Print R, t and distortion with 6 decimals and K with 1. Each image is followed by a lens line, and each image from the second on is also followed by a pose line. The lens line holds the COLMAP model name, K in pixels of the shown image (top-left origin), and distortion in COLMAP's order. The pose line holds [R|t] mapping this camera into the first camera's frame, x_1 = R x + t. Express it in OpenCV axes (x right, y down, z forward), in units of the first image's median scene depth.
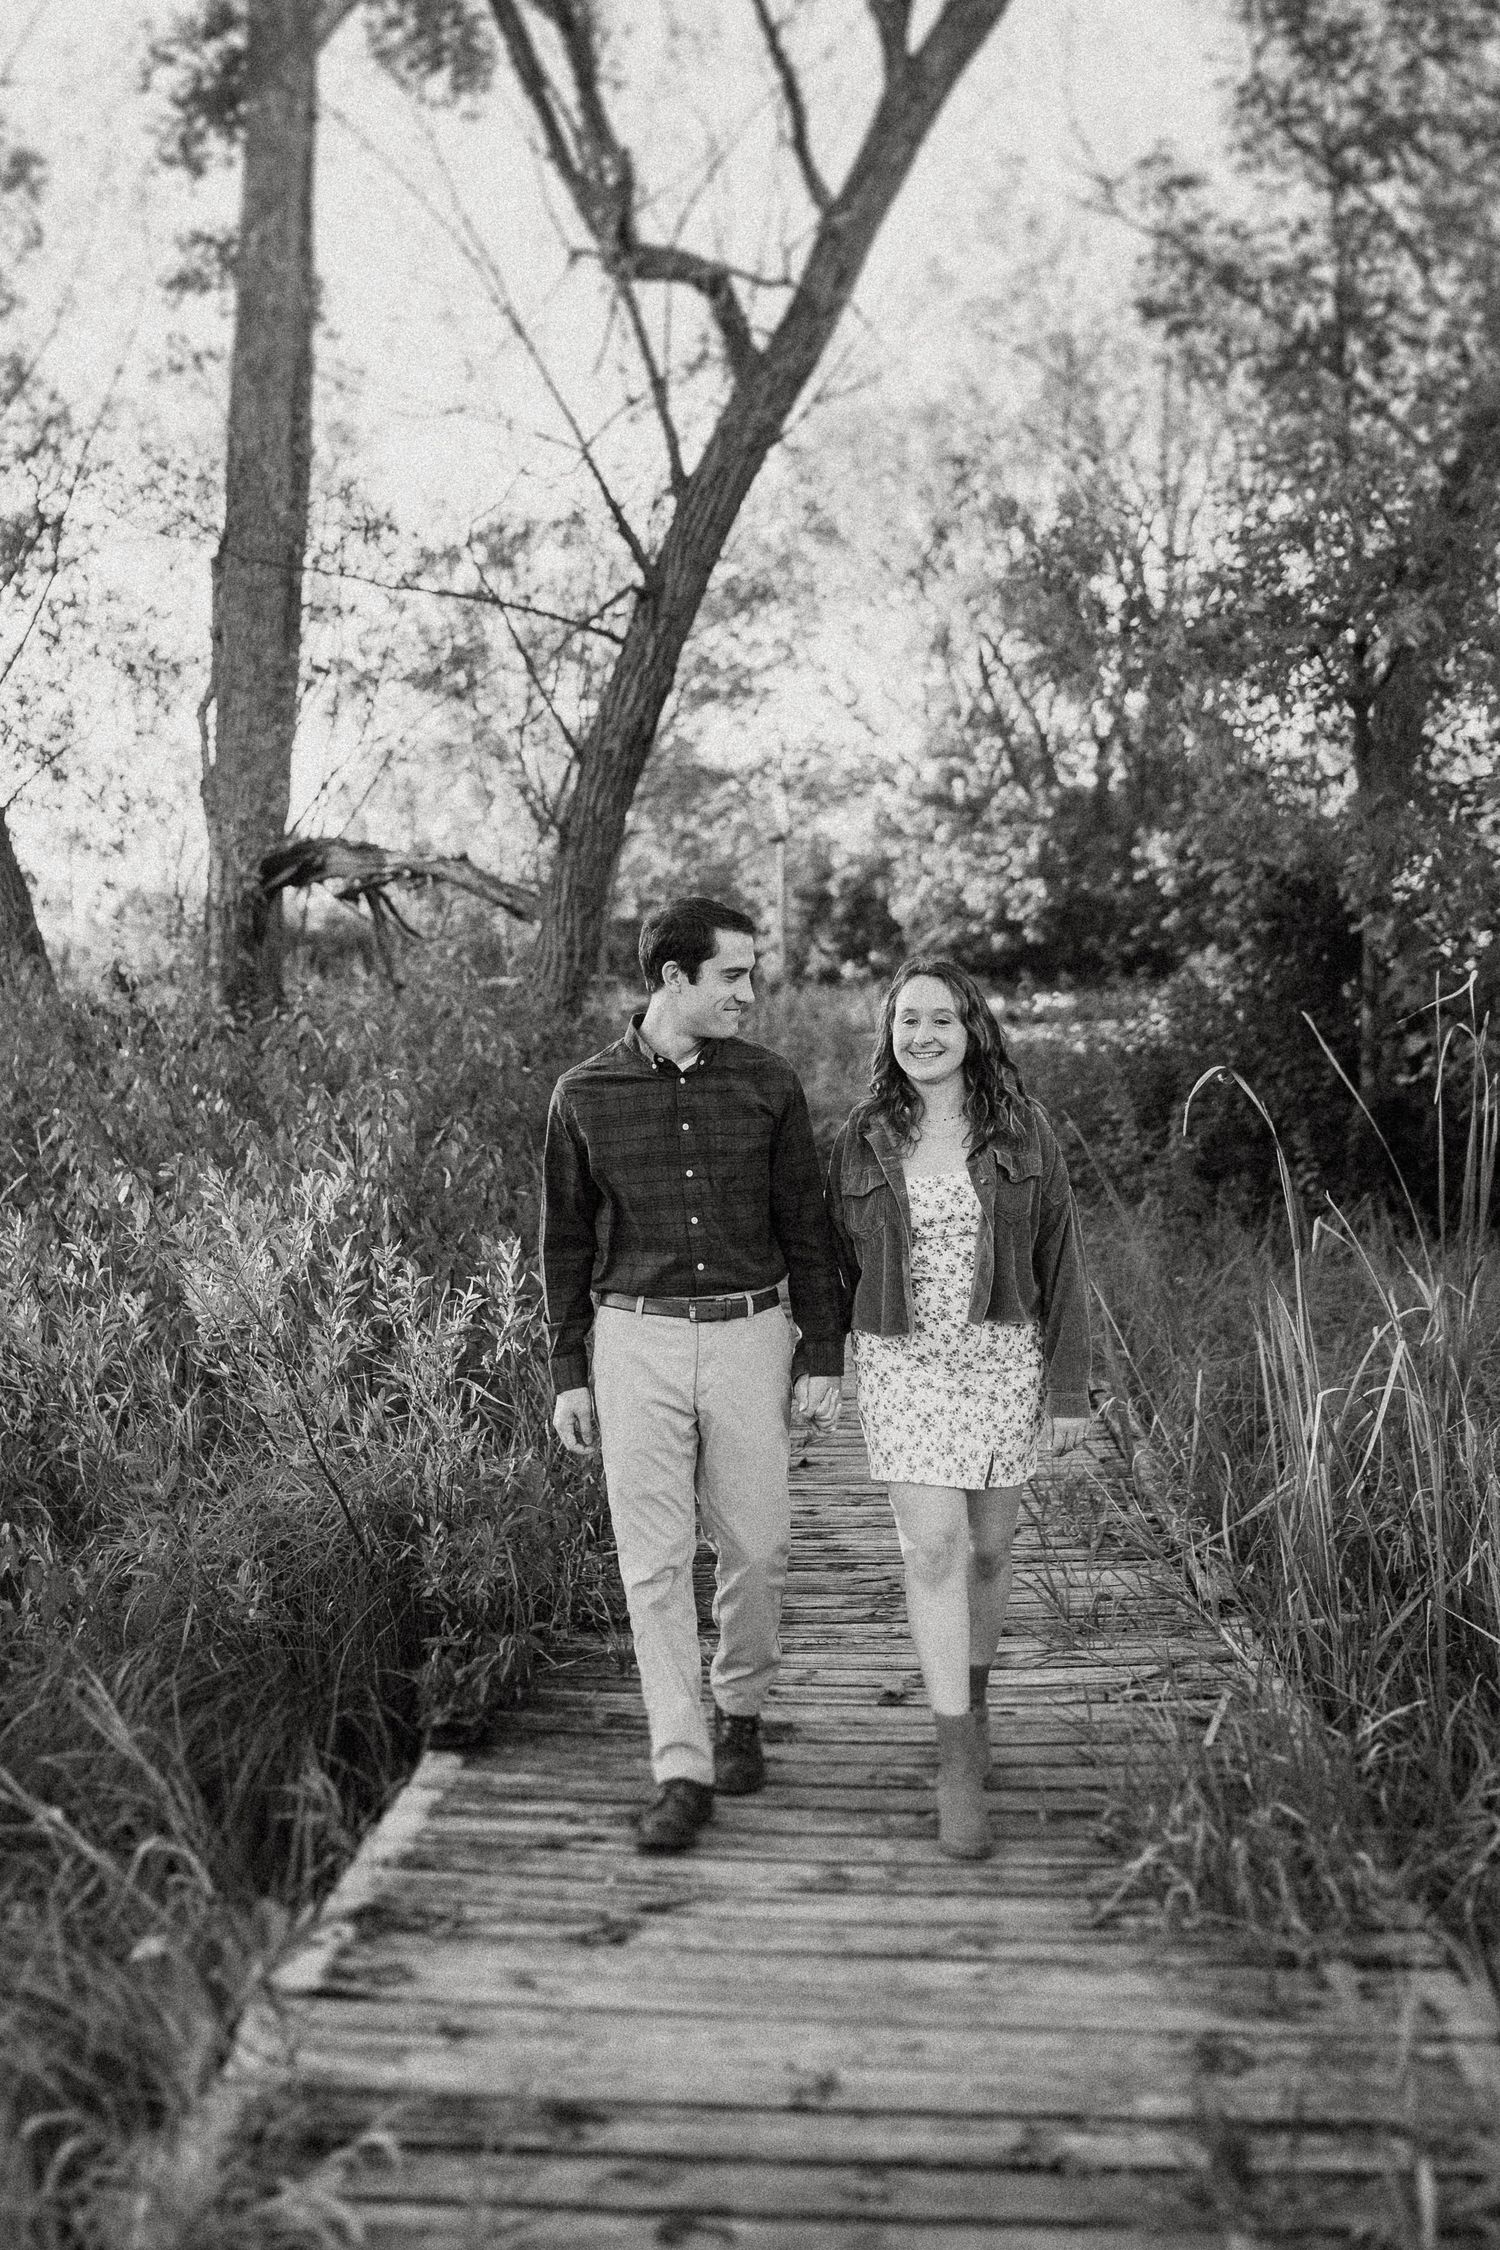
lens RADIAL K [[2312.3, 0, 689.3], [0, 2312.3, 1023.9], [0, 0, 1]] dist [0.004342, 0.001029]
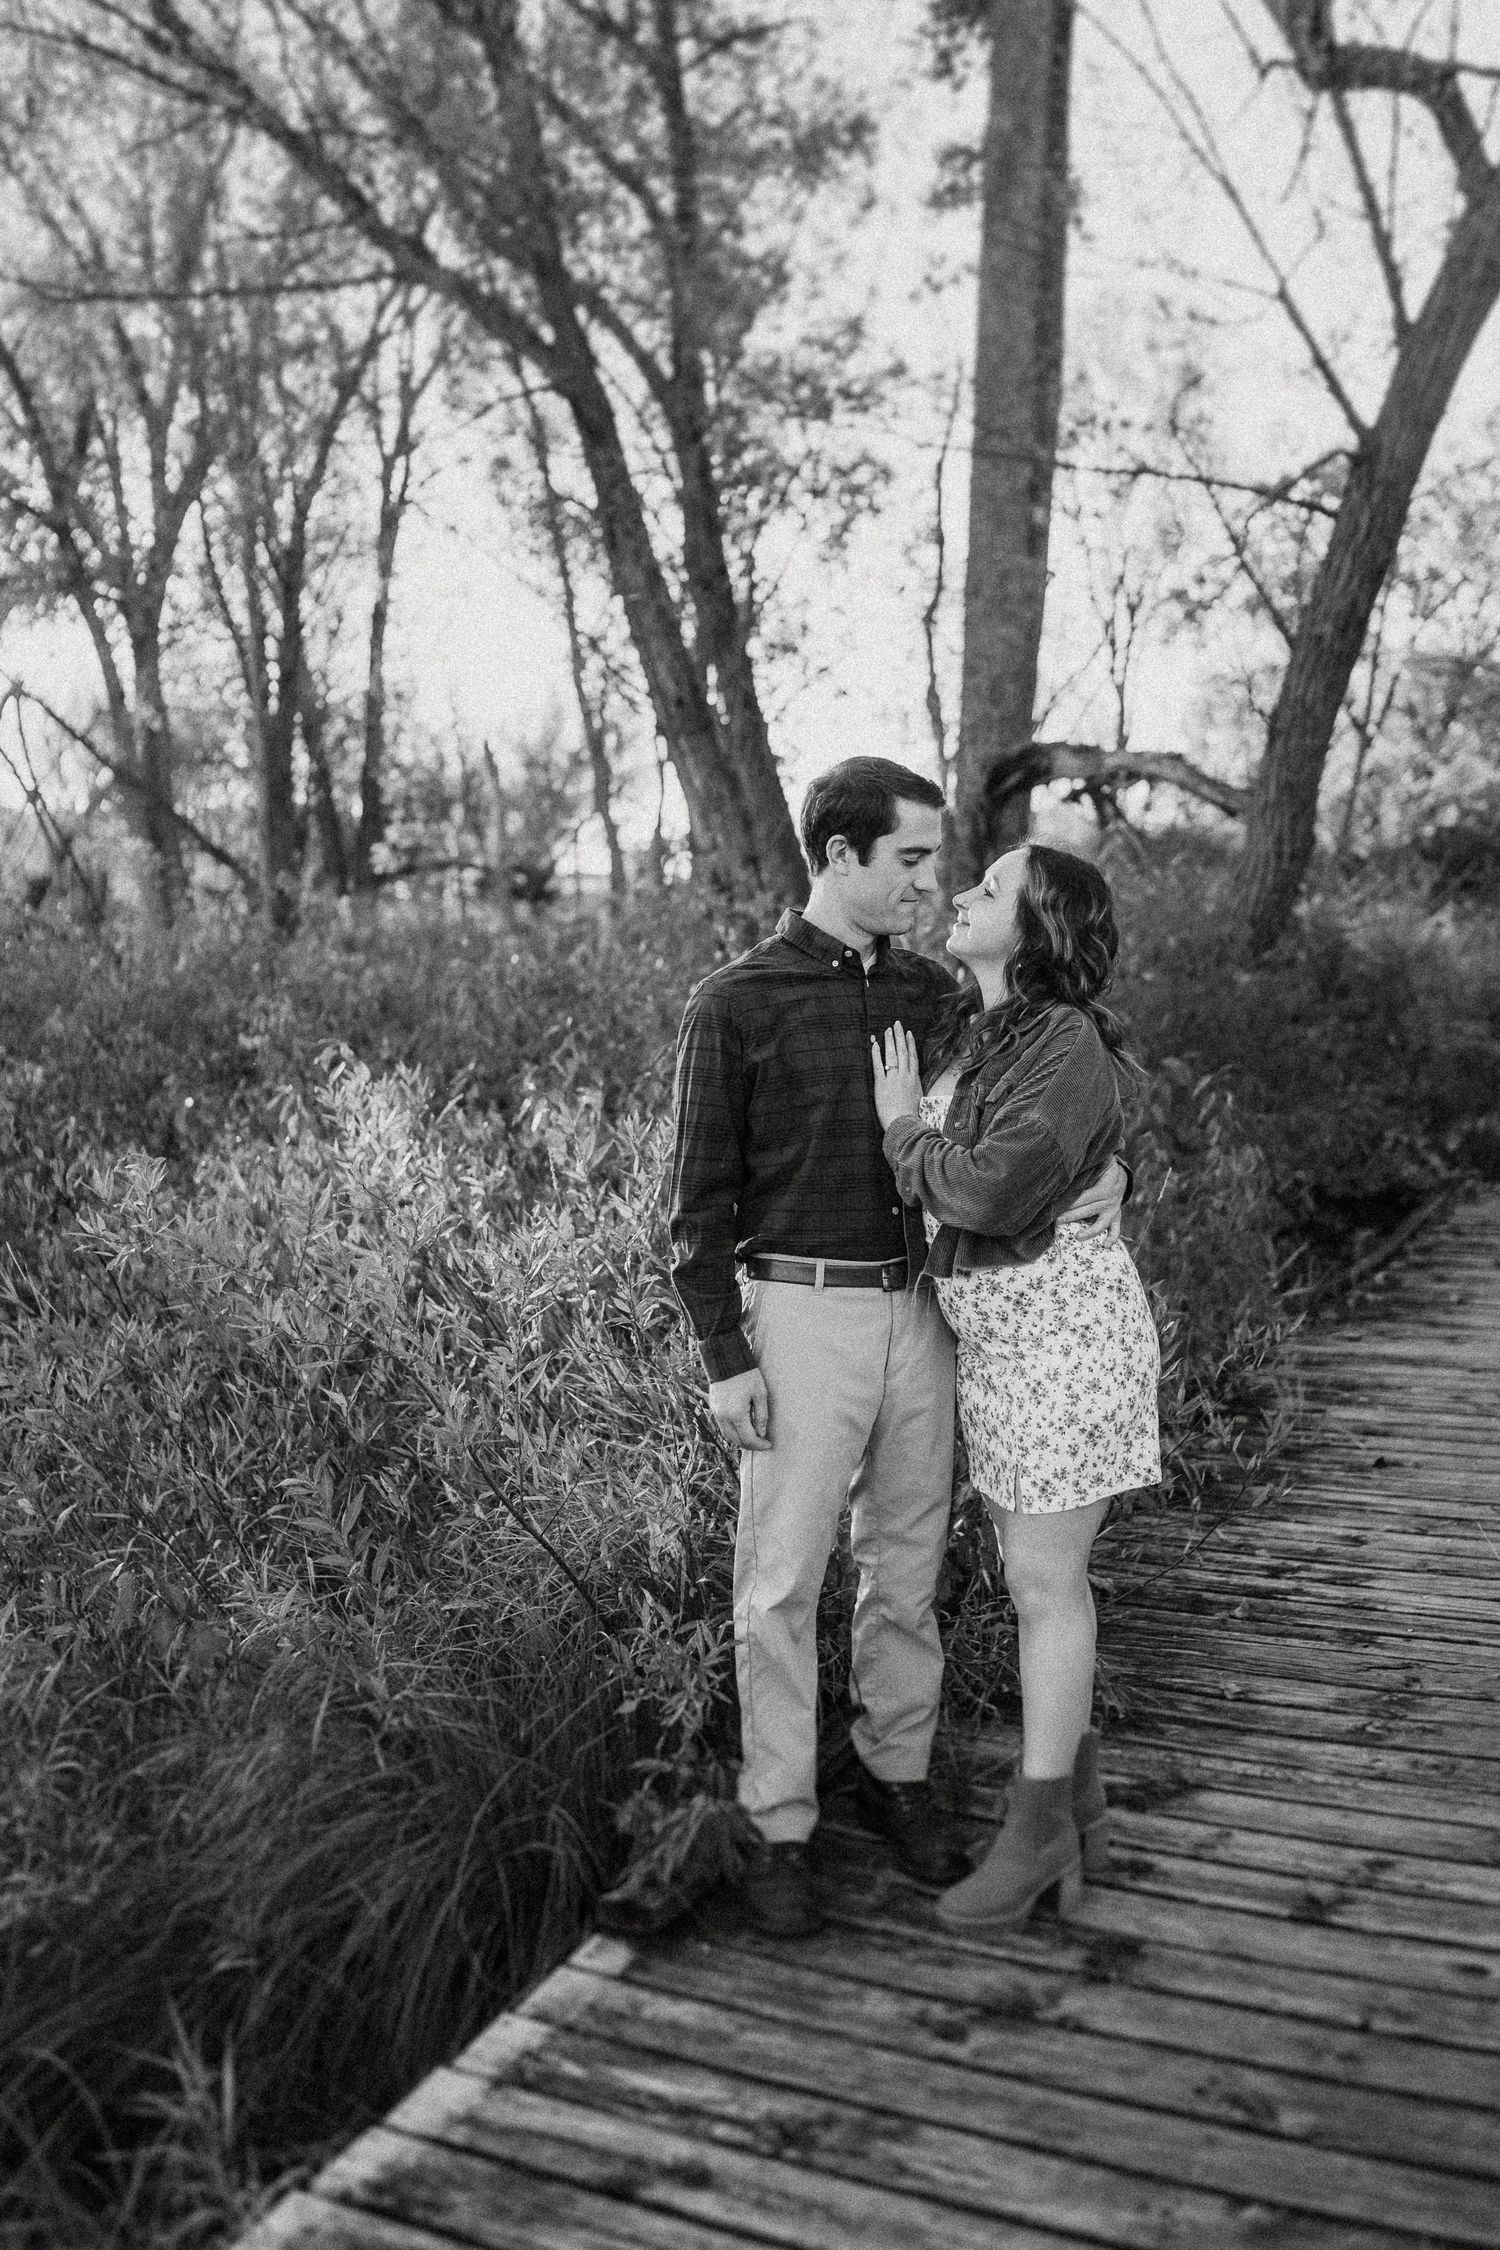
lens RADIAL K [[2014.8, 0, 839.7], [0, 2014.8, 1123.7], [0, 0, 1]] dist [0.001764, 0.009255]
pose [[0.947132, 0.032021, -0.319243, 0.050229], [-0.000590, 0.995179, 0.098069, -0.000271], [0.320844, -0.092696, 0.942585, 0.148320]]
